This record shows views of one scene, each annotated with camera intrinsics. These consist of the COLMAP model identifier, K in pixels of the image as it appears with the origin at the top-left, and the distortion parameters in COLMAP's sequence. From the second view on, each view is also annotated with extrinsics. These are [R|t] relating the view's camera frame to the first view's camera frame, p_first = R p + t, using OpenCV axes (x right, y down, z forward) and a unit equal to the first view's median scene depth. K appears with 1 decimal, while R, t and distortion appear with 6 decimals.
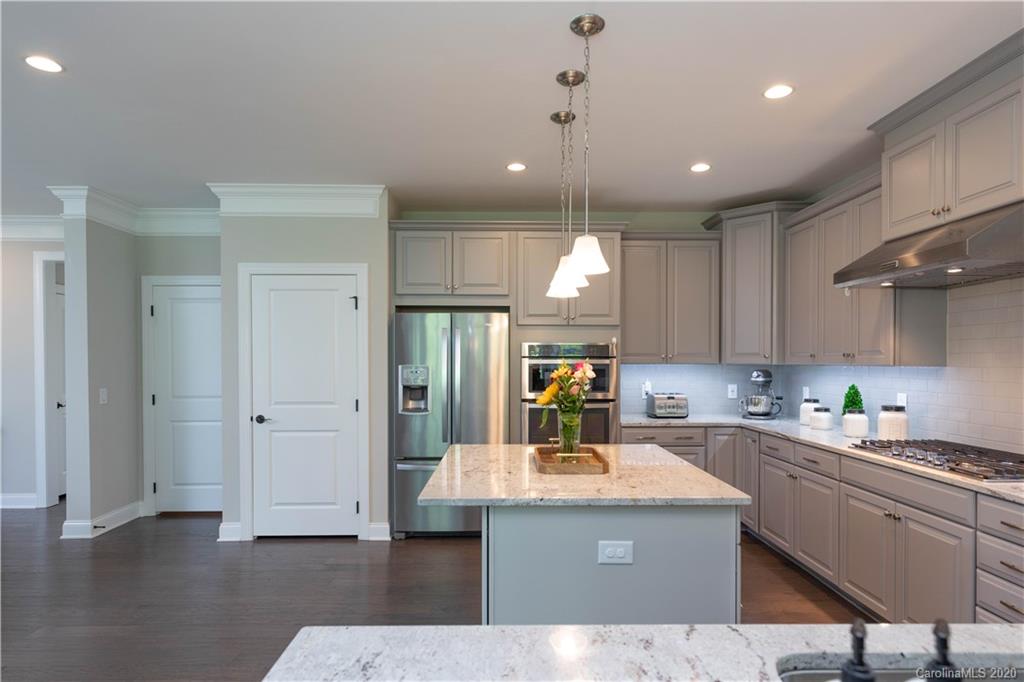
lens RADIAL K [[553.0, 0, 512.8], [0, 553.0, 365.9], [0, 0, 1]] dist [0.000983, -0.000070]
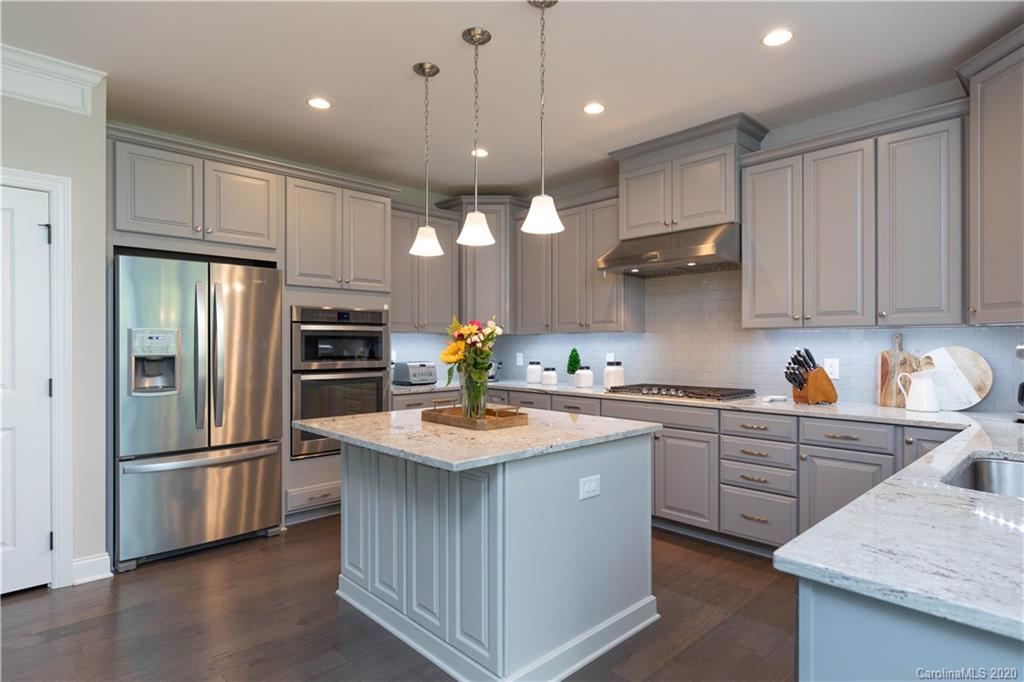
lens RADIAL K [[545.2, 0, 506.8], [0, 545.2, 342.9], [0, 0, 1]] dist [-0.001457, -0.000579]
pose [[0.741907, -0.000038, 0.670503, -0.314881], [0.007841, 0.999932, -0.008619, 0.027614], [-0.670457, 0.011652, 0.741857, 0.143762]]
